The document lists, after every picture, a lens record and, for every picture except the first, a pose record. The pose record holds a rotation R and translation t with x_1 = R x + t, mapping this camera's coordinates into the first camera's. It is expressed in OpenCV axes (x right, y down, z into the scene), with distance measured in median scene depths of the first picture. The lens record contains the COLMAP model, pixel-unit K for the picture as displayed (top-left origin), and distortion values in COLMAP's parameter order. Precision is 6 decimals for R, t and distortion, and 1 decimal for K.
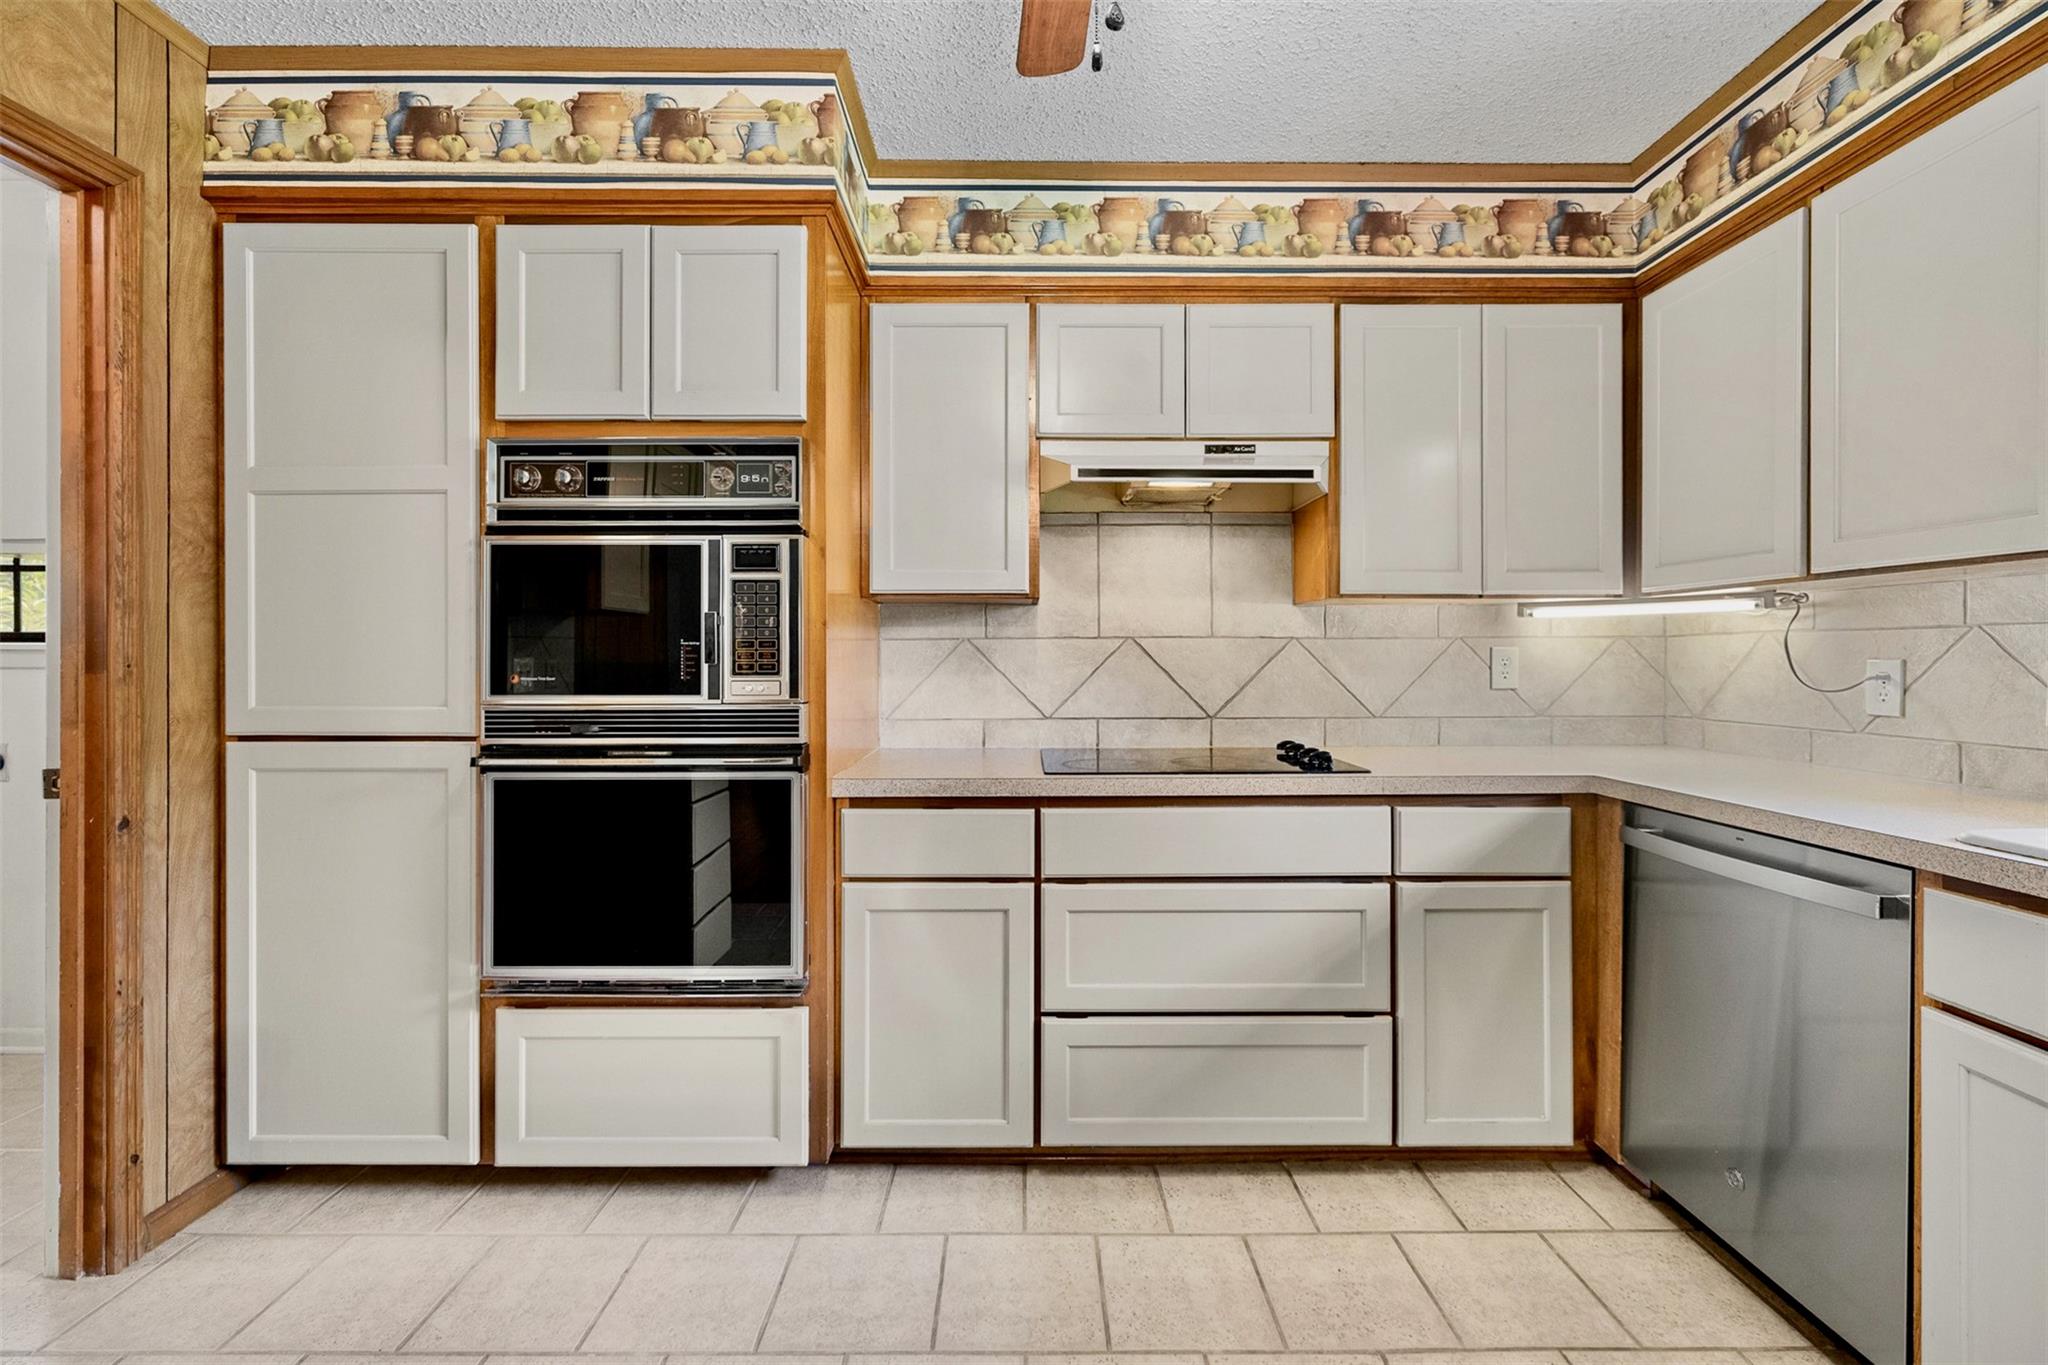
lens RADIAL K [[865.3, 0, 1023.9], [0, 865.3, 658.3], [0, 0, 1]] dist [0.000431, 0.000139]
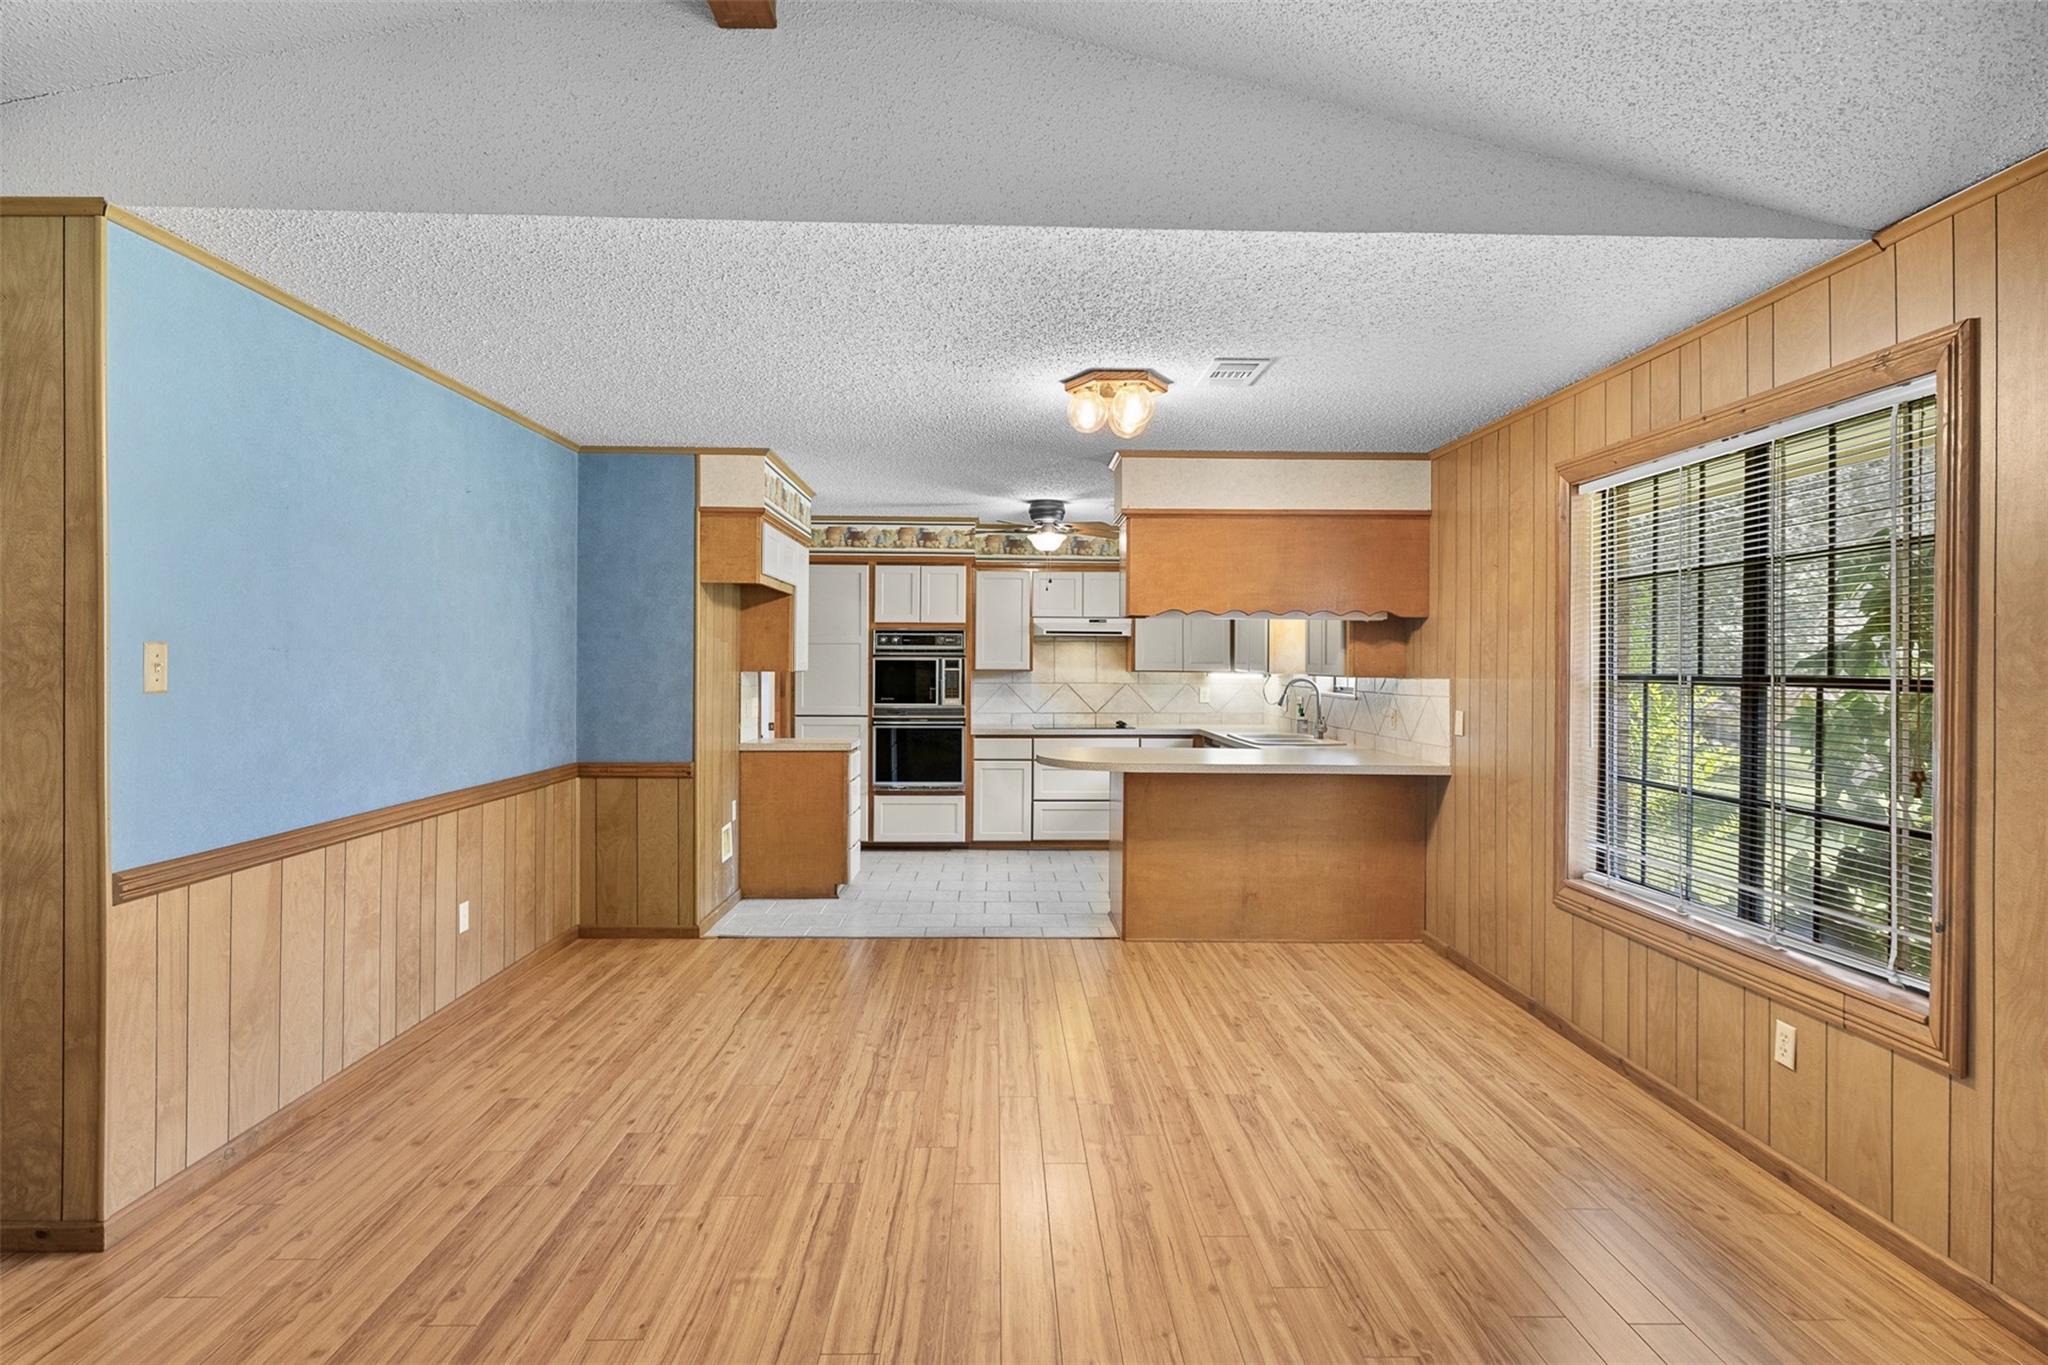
lens RADIAL K [[1061.5, 0, 1023.3], [0, 1061.5, 659.4], [0, 0, 1]] dist [-0.001633, -0.000380]
pose [[0.999624, 0.005748, 0.026829, -0.131250], [-0.005745, 0.999983, -0.000194, -0.128441], [-0.026830, 0.000040, 0.999640, -3.069714]]
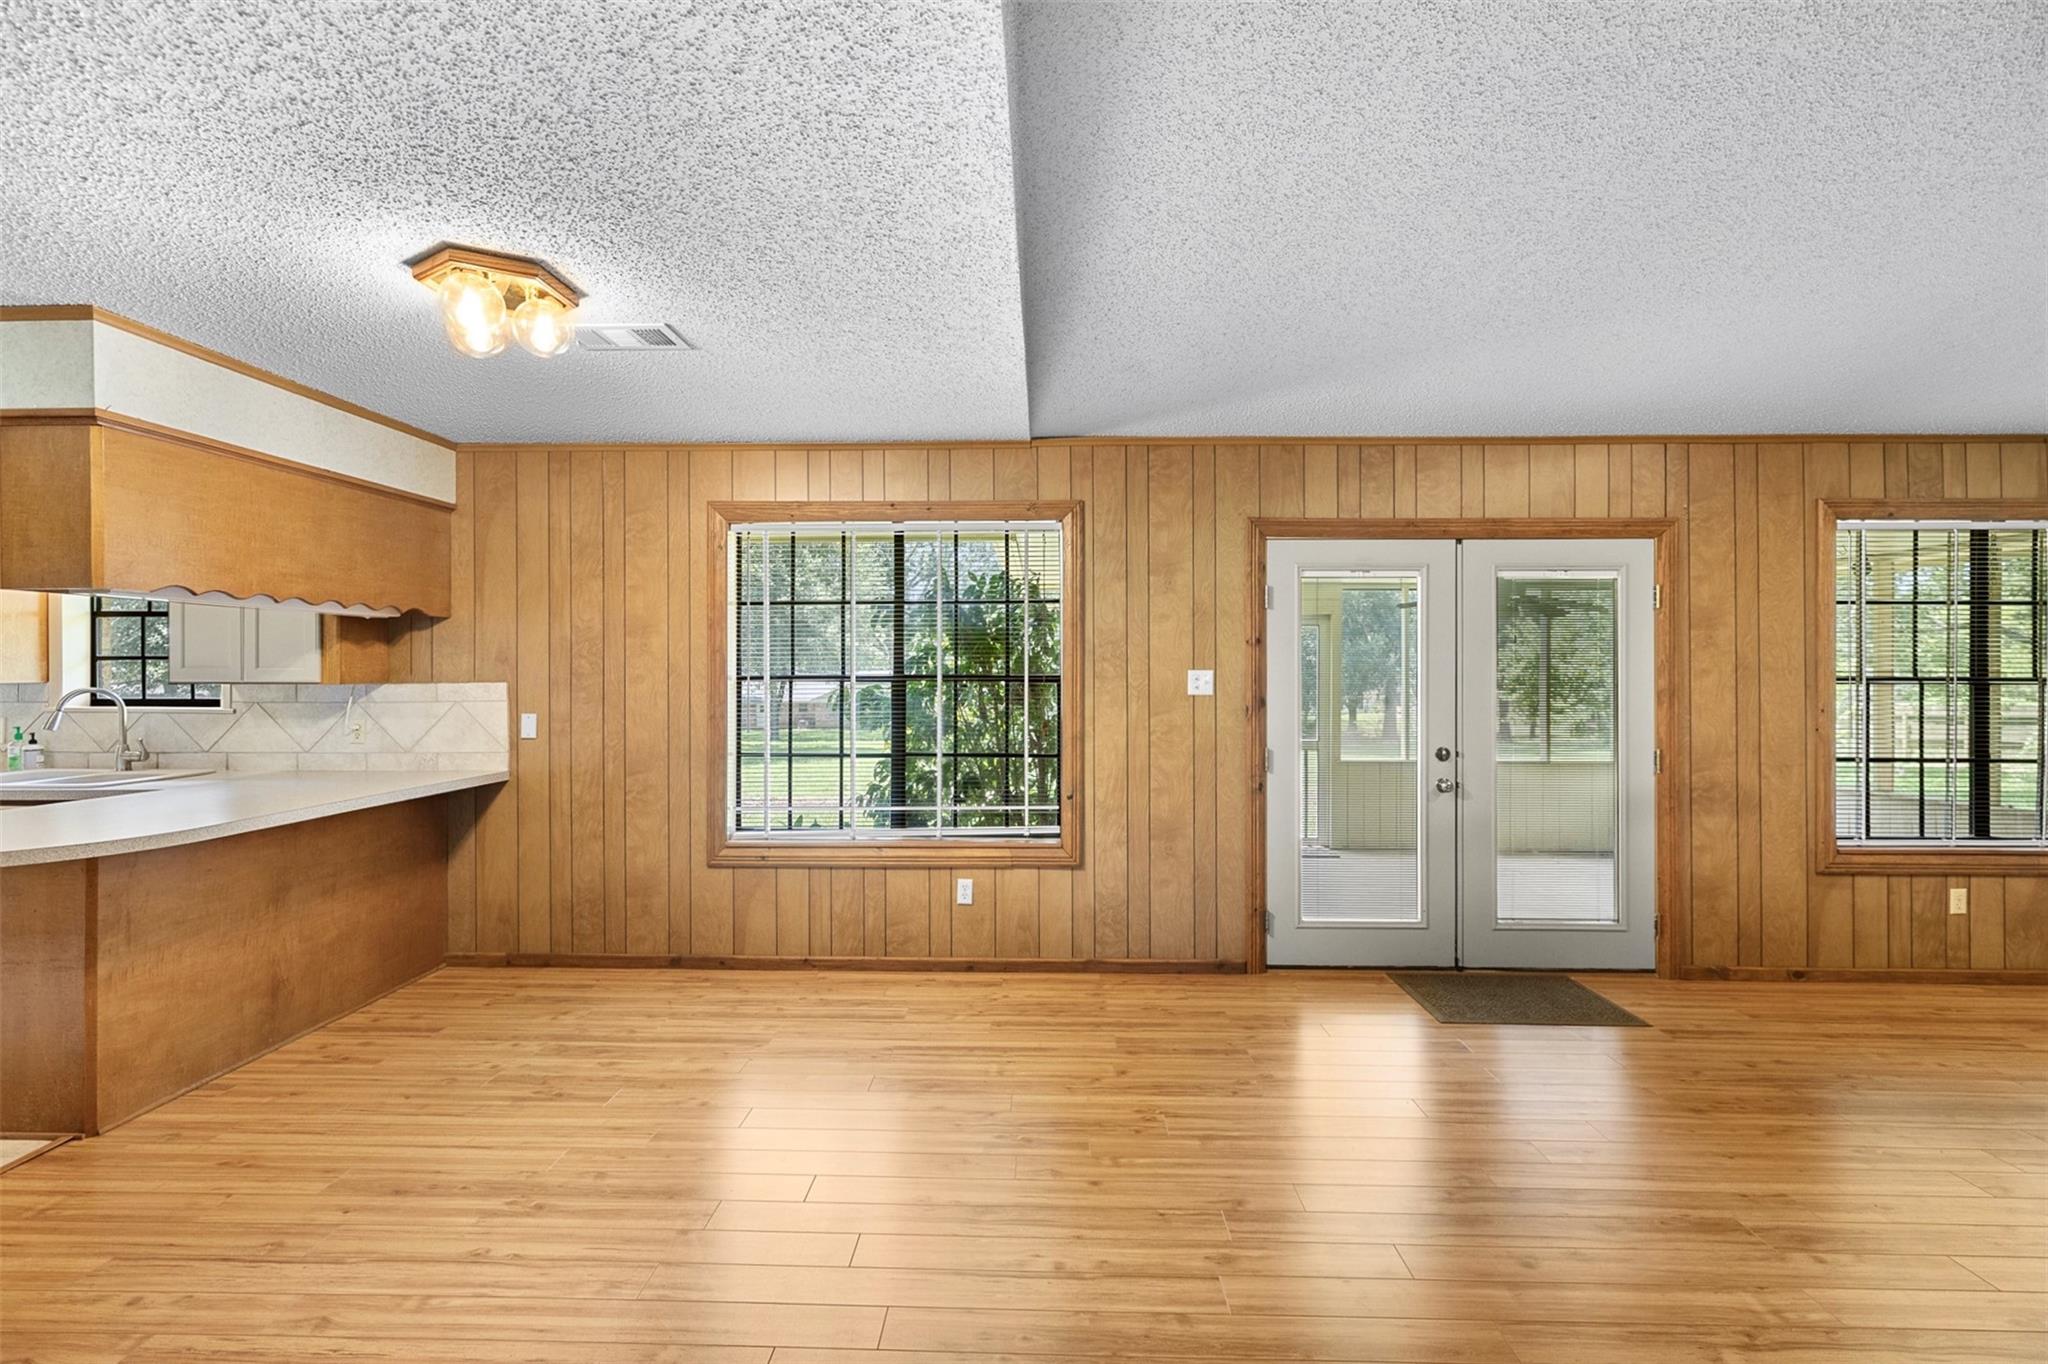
lens RADIAL K [[865.3, 0, 1022.1], [0, 865.3, 667.8], [0, 0, 1]] dist [0.000431, 0.000139]
pose [[0.025255, 0.002374, 0.999678, -1.083873], [-0.003370, 0.999992, -0.002290, -0.122900], [-0.999675, -0.003311, 0.025263, -1.788780]]
